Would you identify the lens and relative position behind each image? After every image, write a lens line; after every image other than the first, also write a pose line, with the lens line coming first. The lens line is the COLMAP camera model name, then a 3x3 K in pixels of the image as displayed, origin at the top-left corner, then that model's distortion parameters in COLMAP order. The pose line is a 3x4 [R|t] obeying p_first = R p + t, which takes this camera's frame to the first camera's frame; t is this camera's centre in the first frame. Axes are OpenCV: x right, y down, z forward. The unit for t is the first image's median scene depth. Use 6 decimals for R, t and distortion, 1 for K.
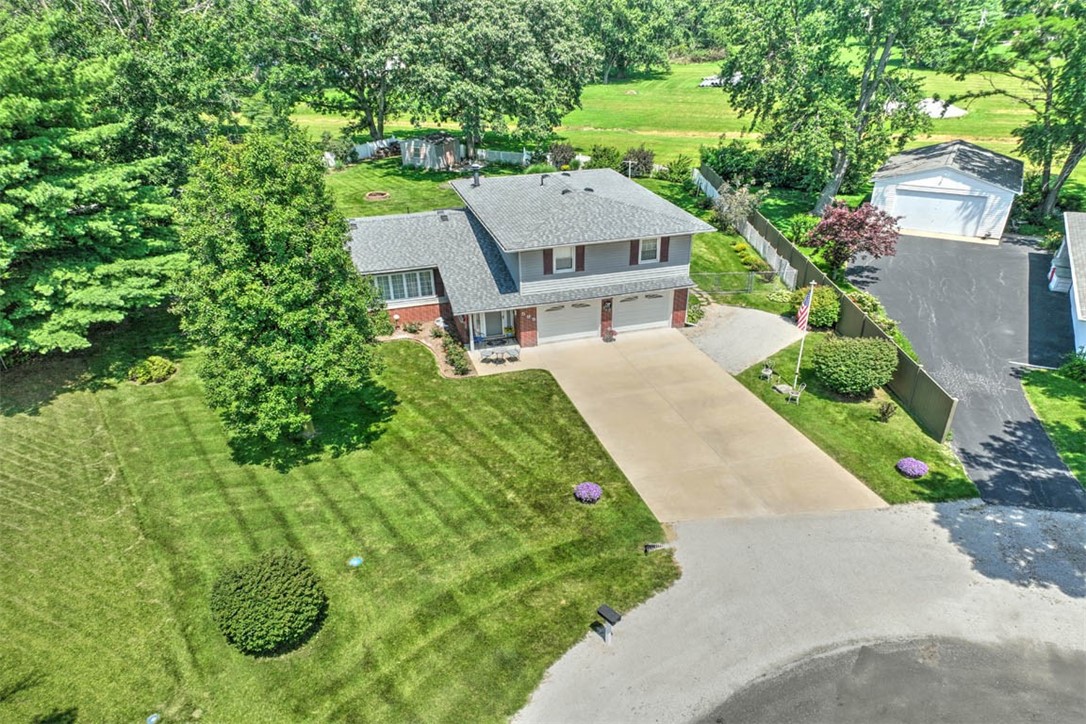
lens RADIAL K [[680.2, 0, 543.0], [0, 680.2, 362.0], [0, 0, 1]] dist [0.003397, -0.000776]
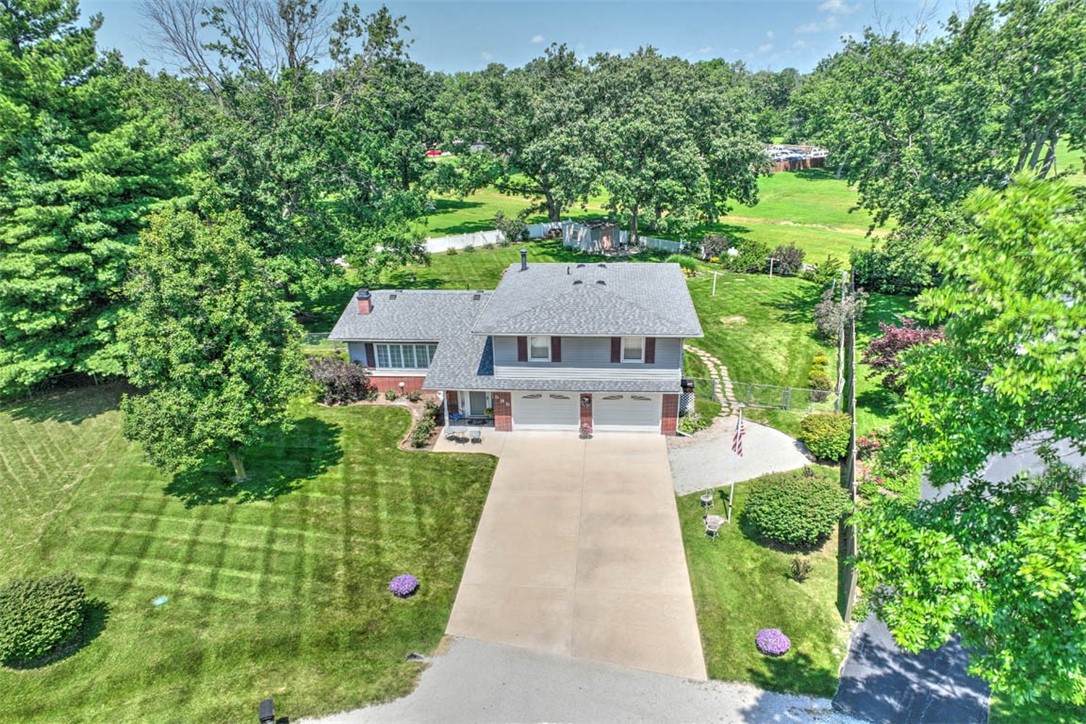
lens RADIAL K [[680.2, 0, 543.0], [0, 680.2, 362.0], [0, 0, 1]] dist [0.003397, -0.000776]
pose [[0.946849, 0.120264, -0.298352, 0.315417], [-0.153865, 0.983825, -0.091729, -0.039065], [0.282495, 0.132759, 0.950038, 0.059249]]
